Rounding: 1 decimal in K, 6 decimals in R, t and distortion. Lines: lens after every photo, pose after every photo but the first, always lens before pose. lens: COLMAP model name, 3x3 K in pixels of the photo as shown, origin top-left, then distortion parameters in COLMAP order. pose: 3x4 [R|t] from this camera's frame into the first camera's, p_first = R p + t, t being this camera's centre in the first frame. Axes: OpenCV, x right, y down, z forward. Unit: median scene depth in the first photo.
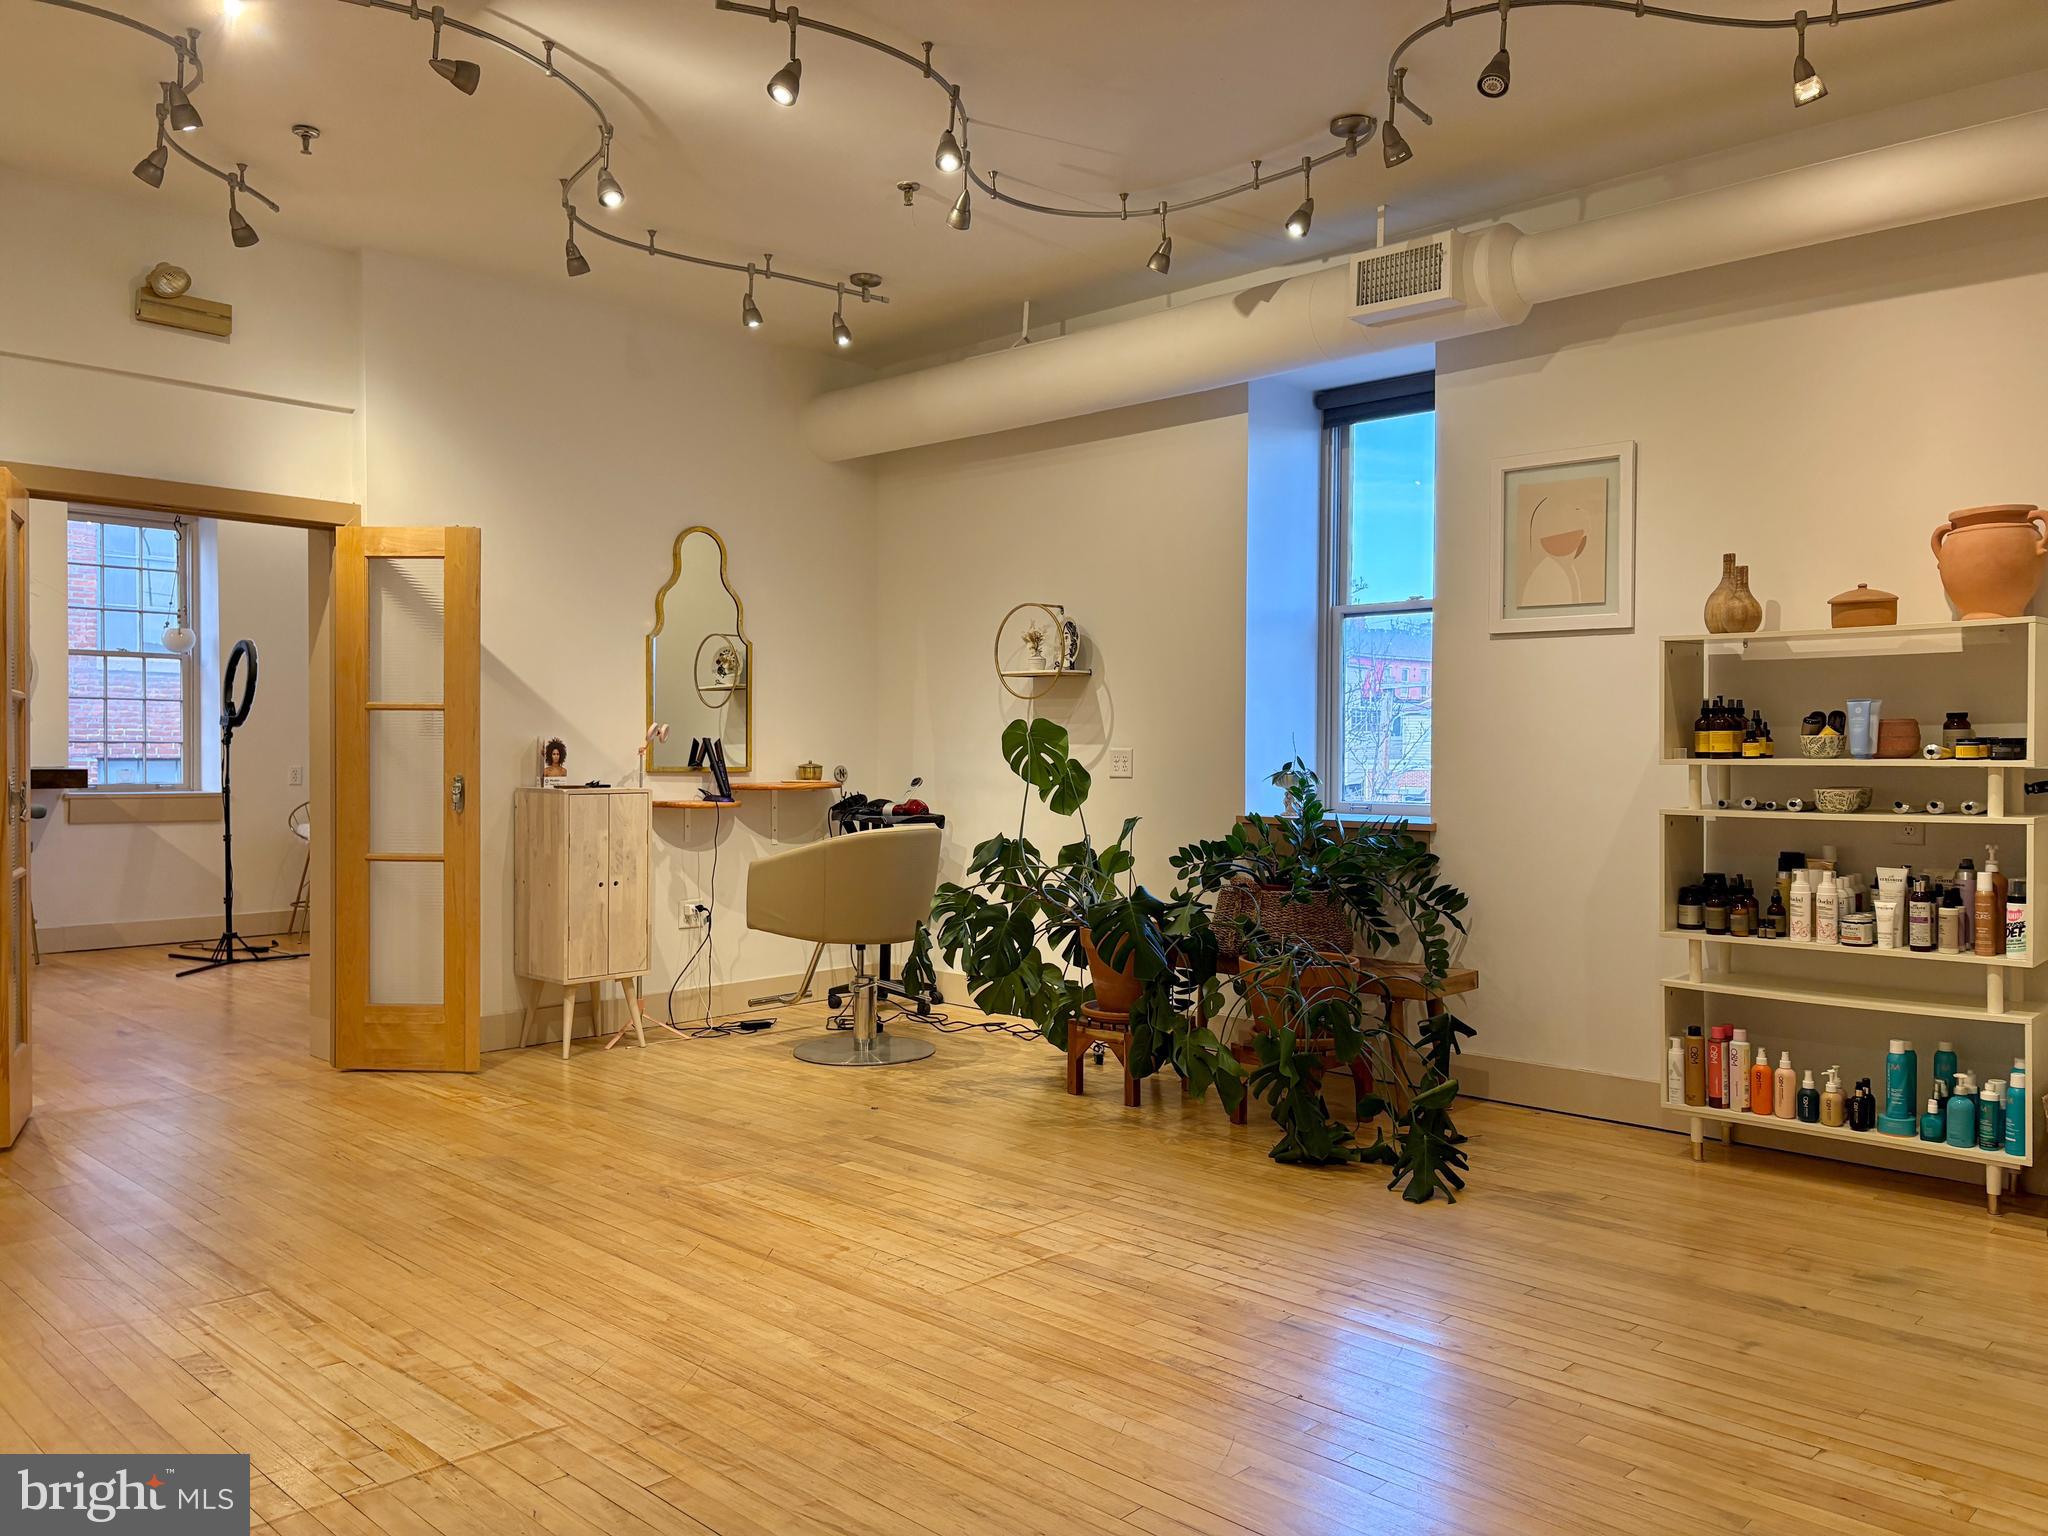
lens RADIAL K [[1562.4, 0, 1022.0], [0, 1562.4, 773.9], [0, 0, 1]] dist [0.004534, 0.003348]
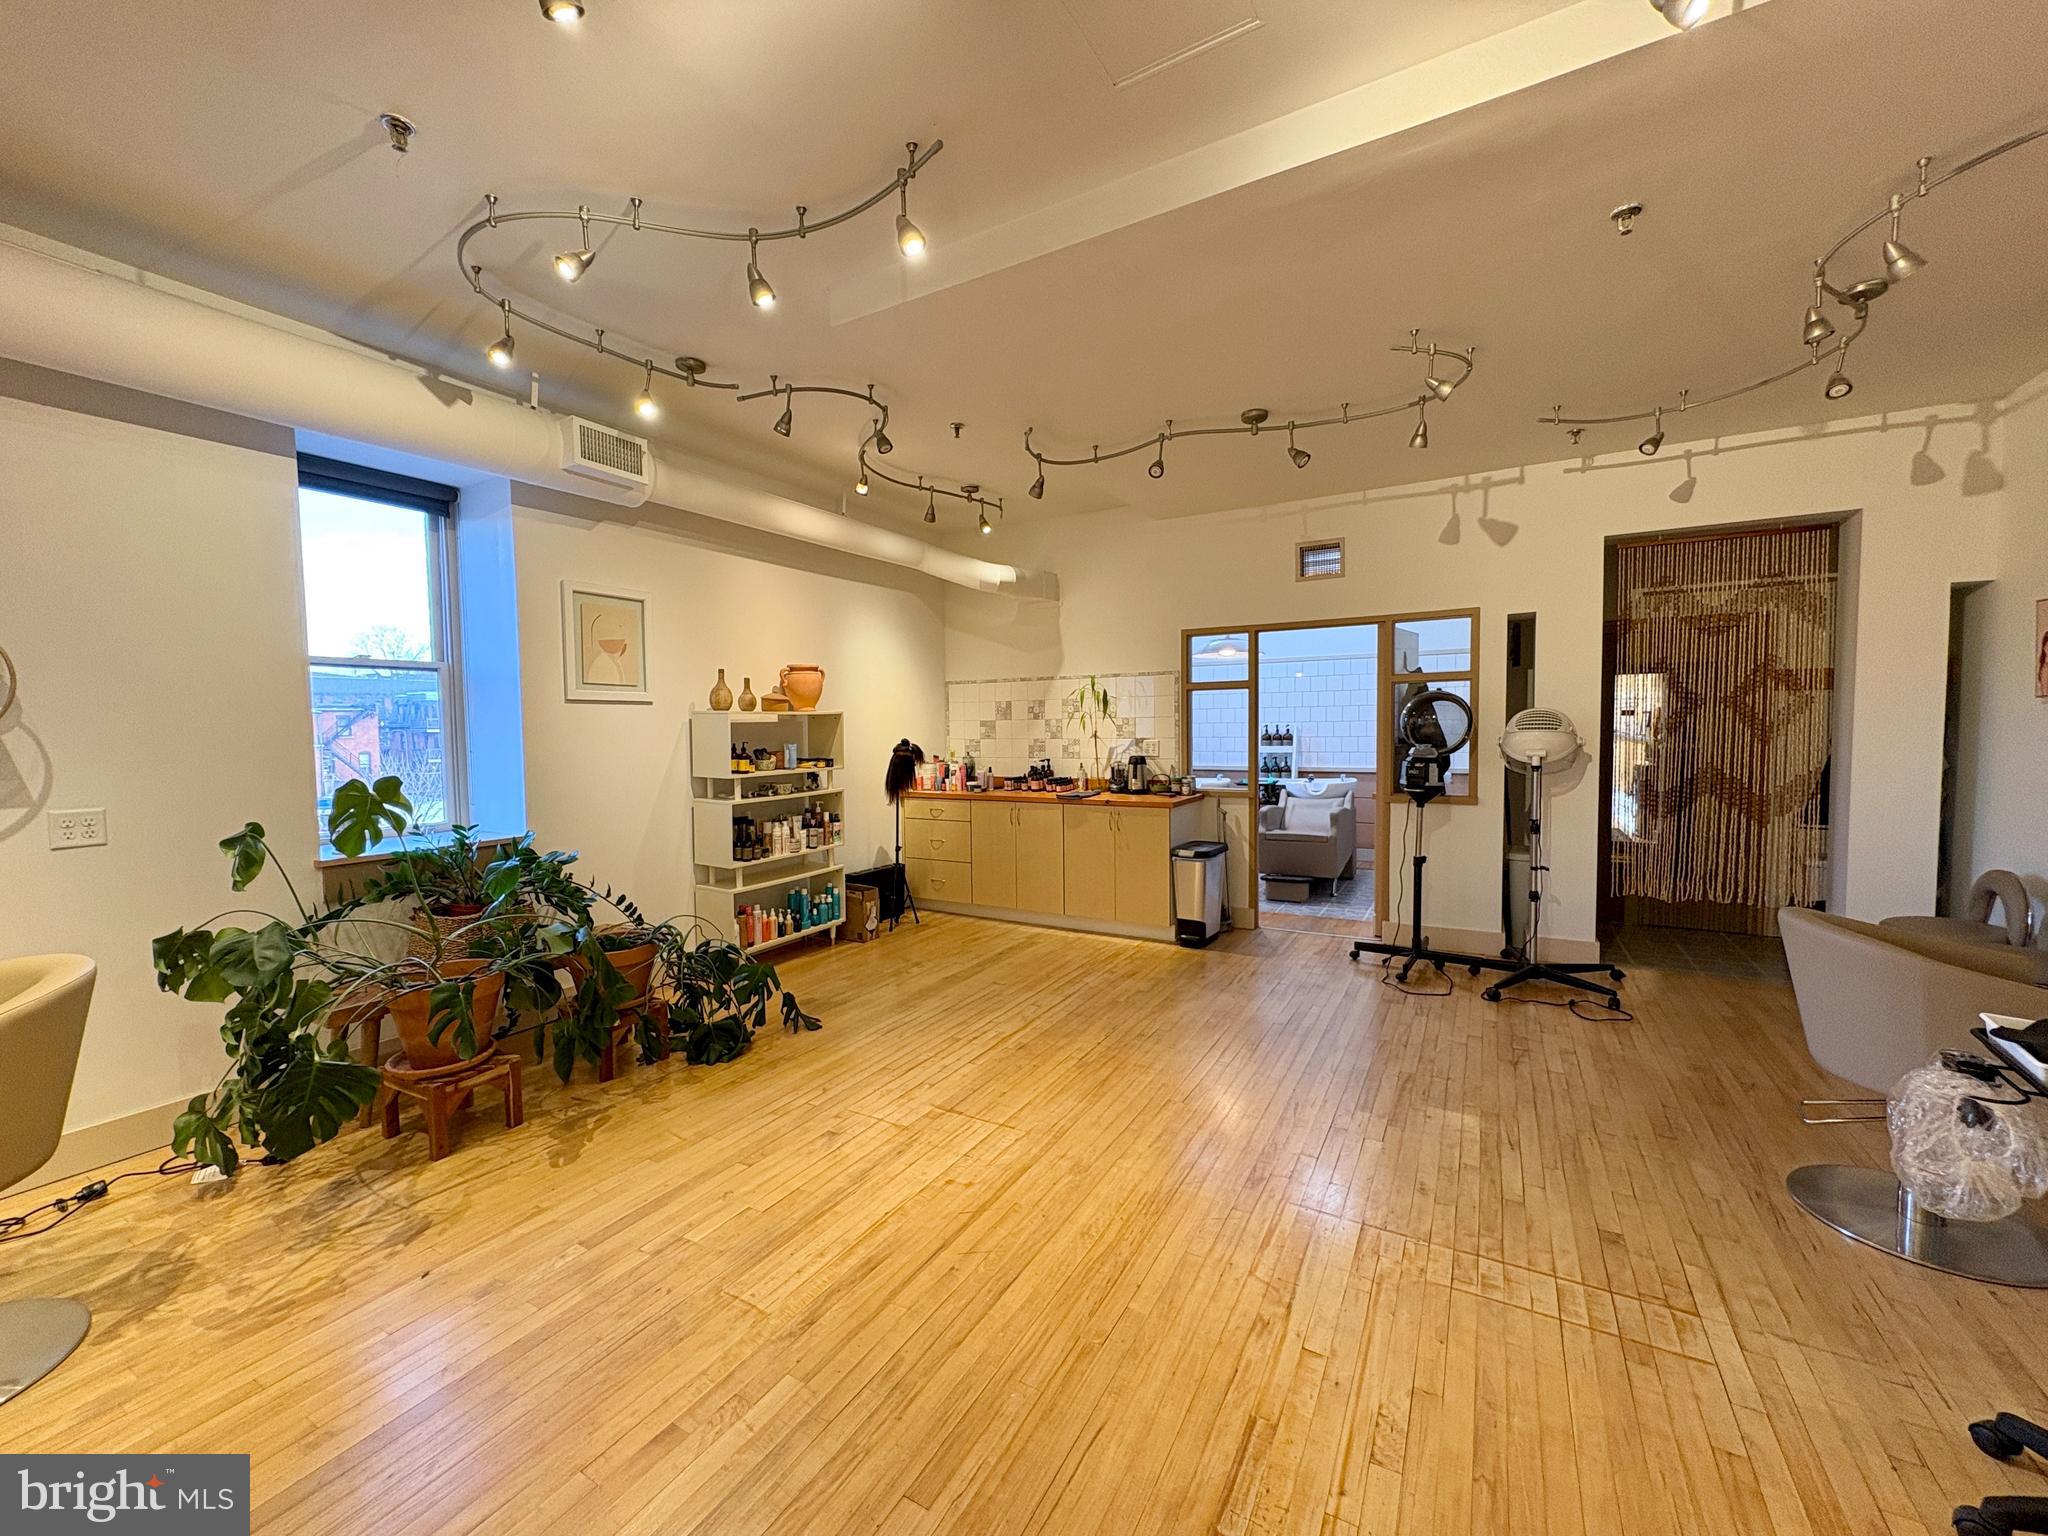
lens RADIAL K [[822.3, 0, 1028.7], [0, 822.3, 760.4], [0, 0, 1]] dist [-0.003080, -0.000095]
pose [[-0.258266, -0.047103, 0.964925, -0.716038], [0.025201, 0.998142, 0.055470, -0.082386], [-0.965745, 0.038643, -0.256599, 1.002148]]
